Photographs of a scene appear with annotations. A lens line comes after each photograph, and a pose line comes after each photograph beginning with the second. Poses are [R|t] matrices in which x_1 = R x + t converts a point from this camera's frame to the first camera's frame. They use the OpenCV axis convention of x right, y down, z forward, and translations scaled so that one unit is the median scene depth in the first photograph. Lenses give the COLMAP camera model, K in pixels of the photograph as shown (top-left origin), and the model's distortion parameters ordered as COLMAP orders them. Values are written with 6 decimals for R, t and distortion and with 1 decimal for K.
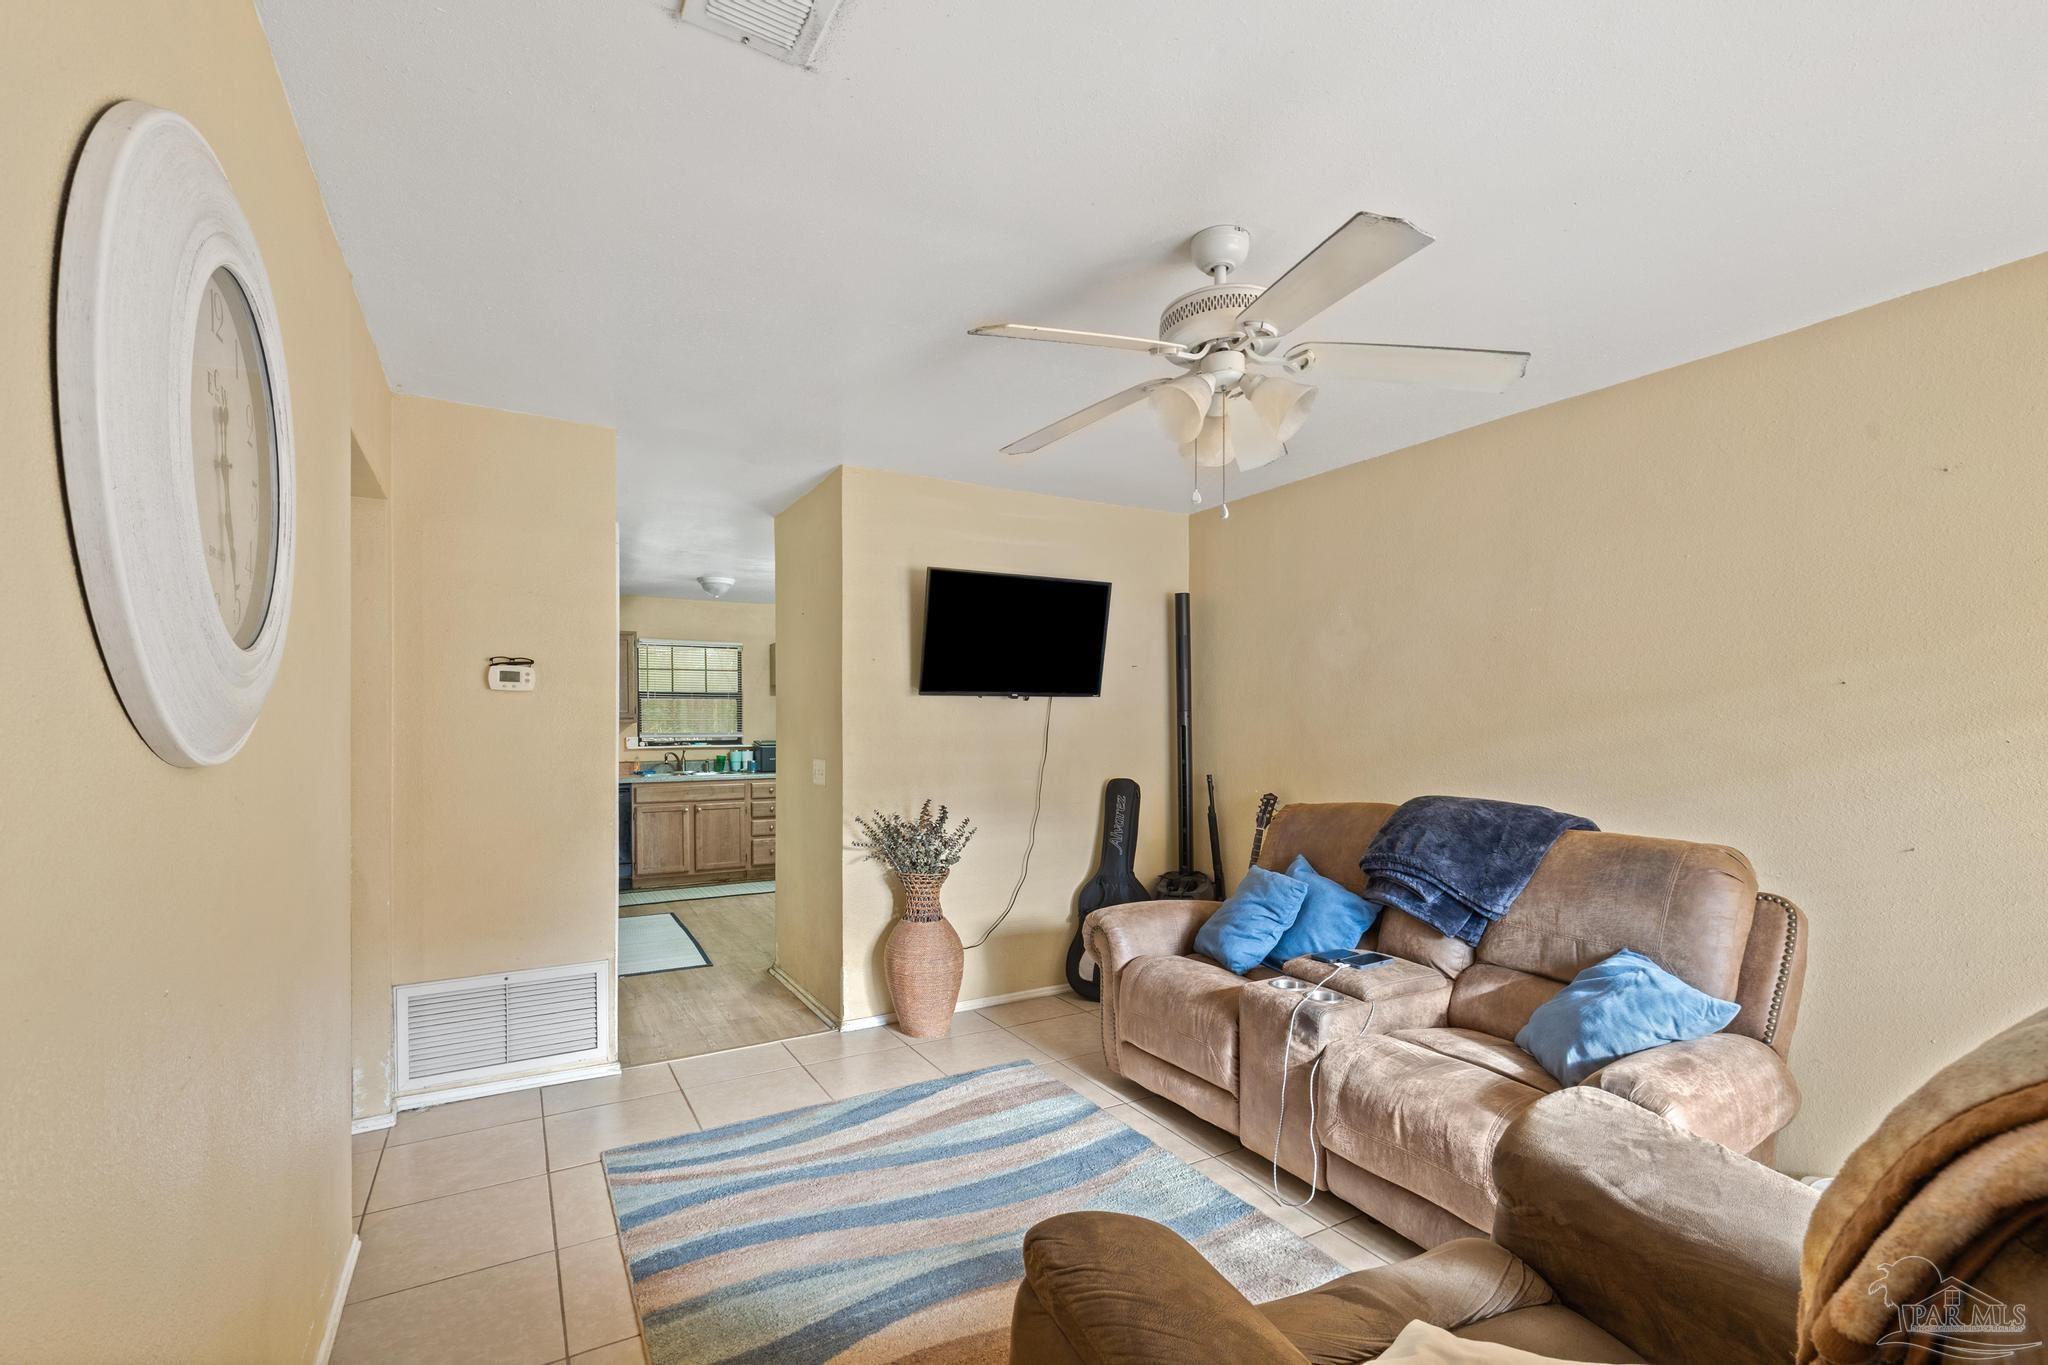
lens RADIAL K [[874.1, 0, 1014.3], [0, 874.1, 728.2], [0, 0, 1]] dist [0.001350, 0.001124]
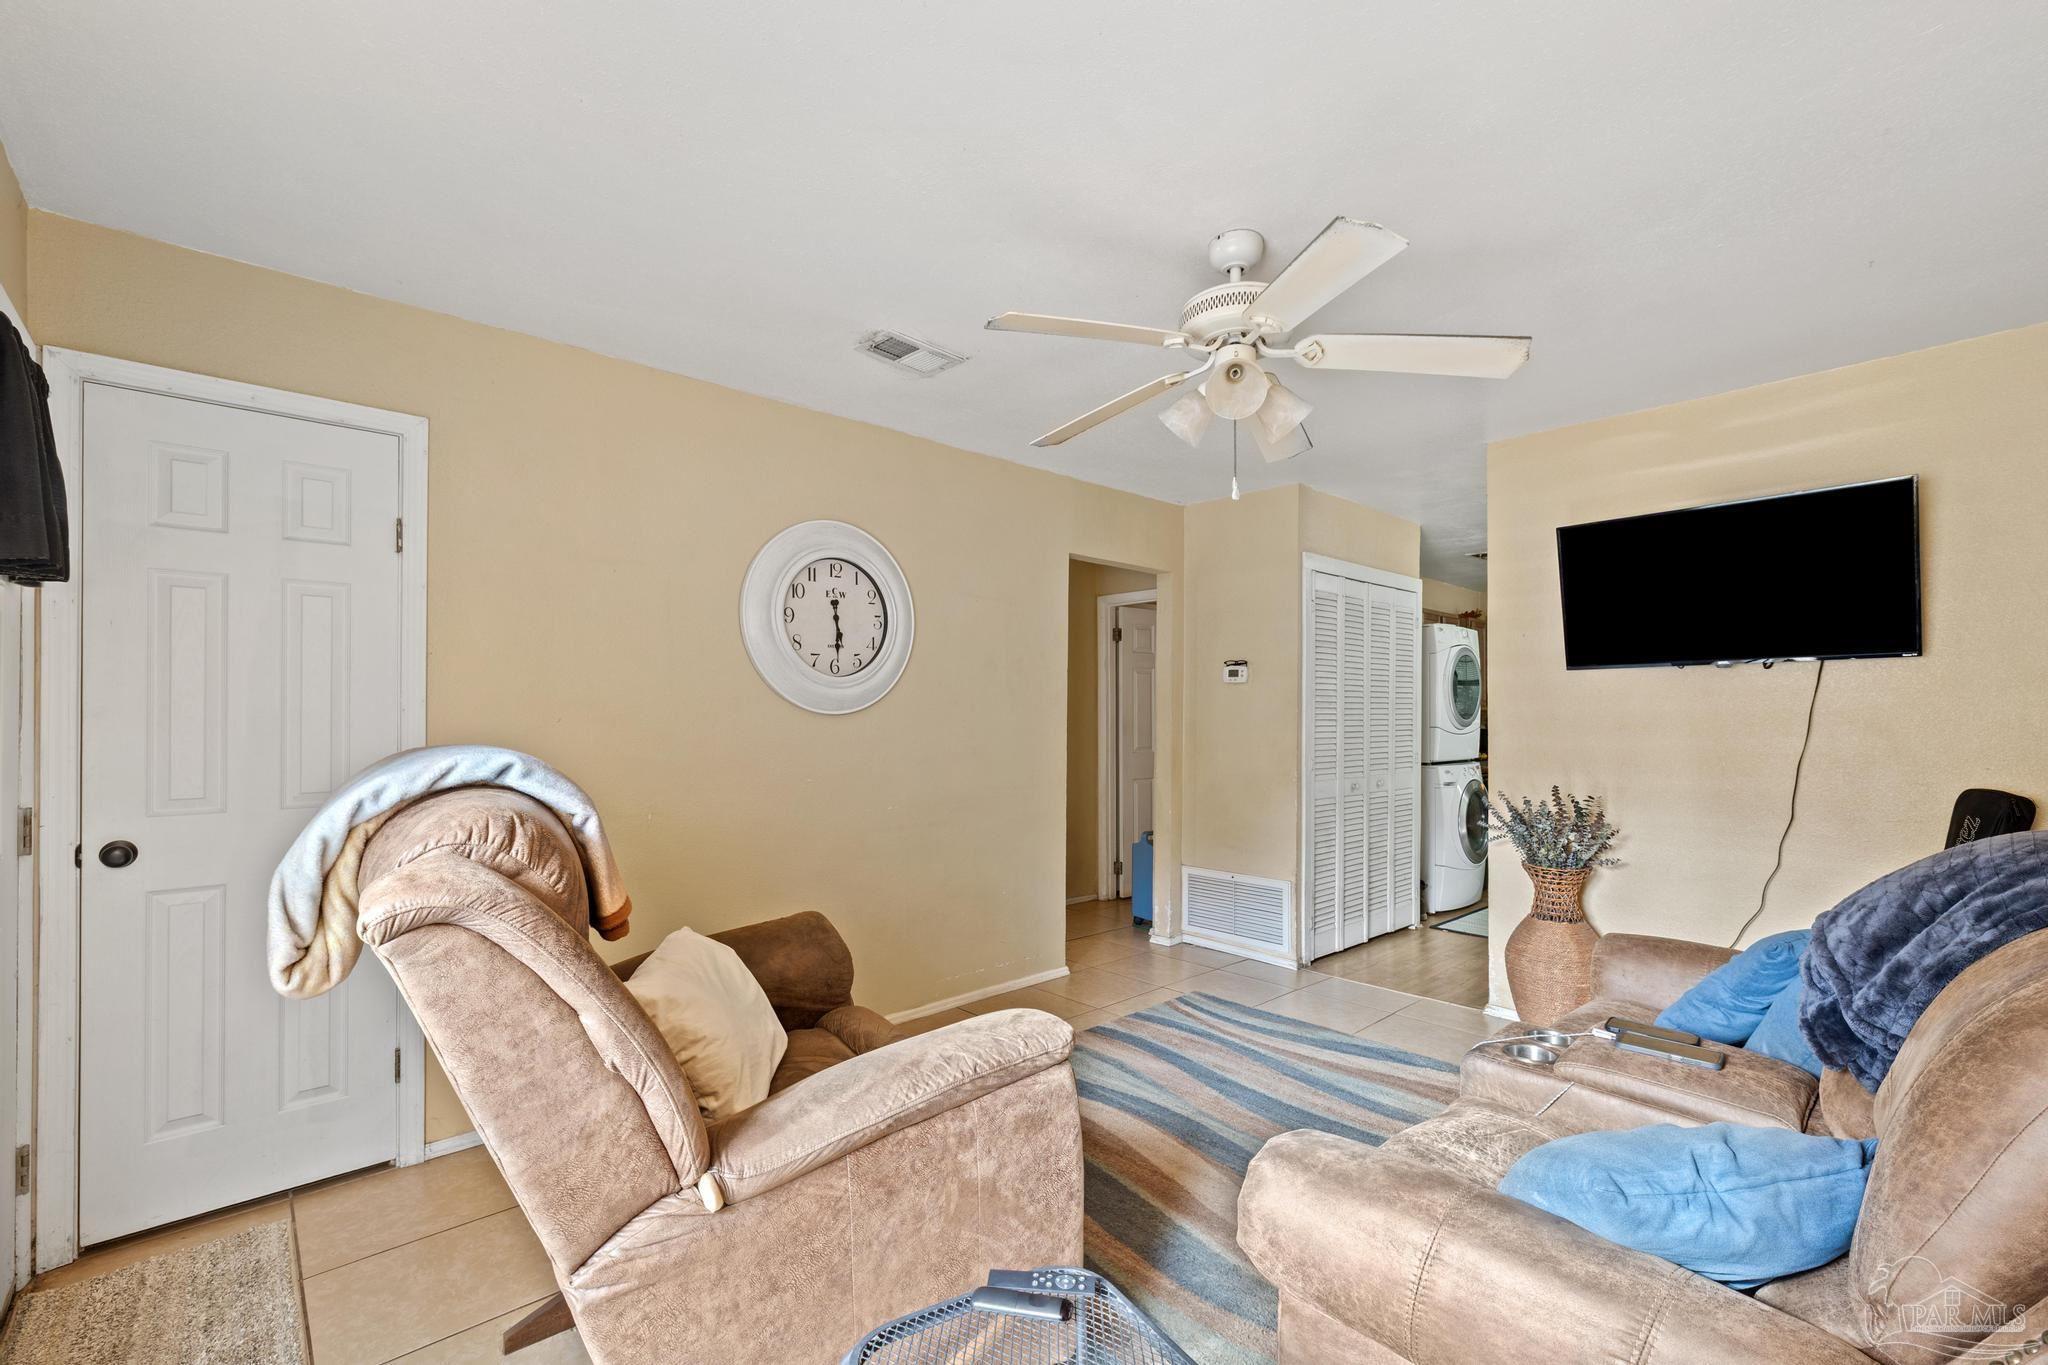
lens RADIAL K [[874.1, 0, 1037.4], [0, 874.1, 698.2], [0, 0, 1]] dist [0.001350, 0.001124]
pose [[0.244447, -0.014881, -0.969548, 0.822794], [0.000023, 0.999882, -0.015341, 0.006664], [0.969663, 0.003728, 0.244419, 0.333169]]
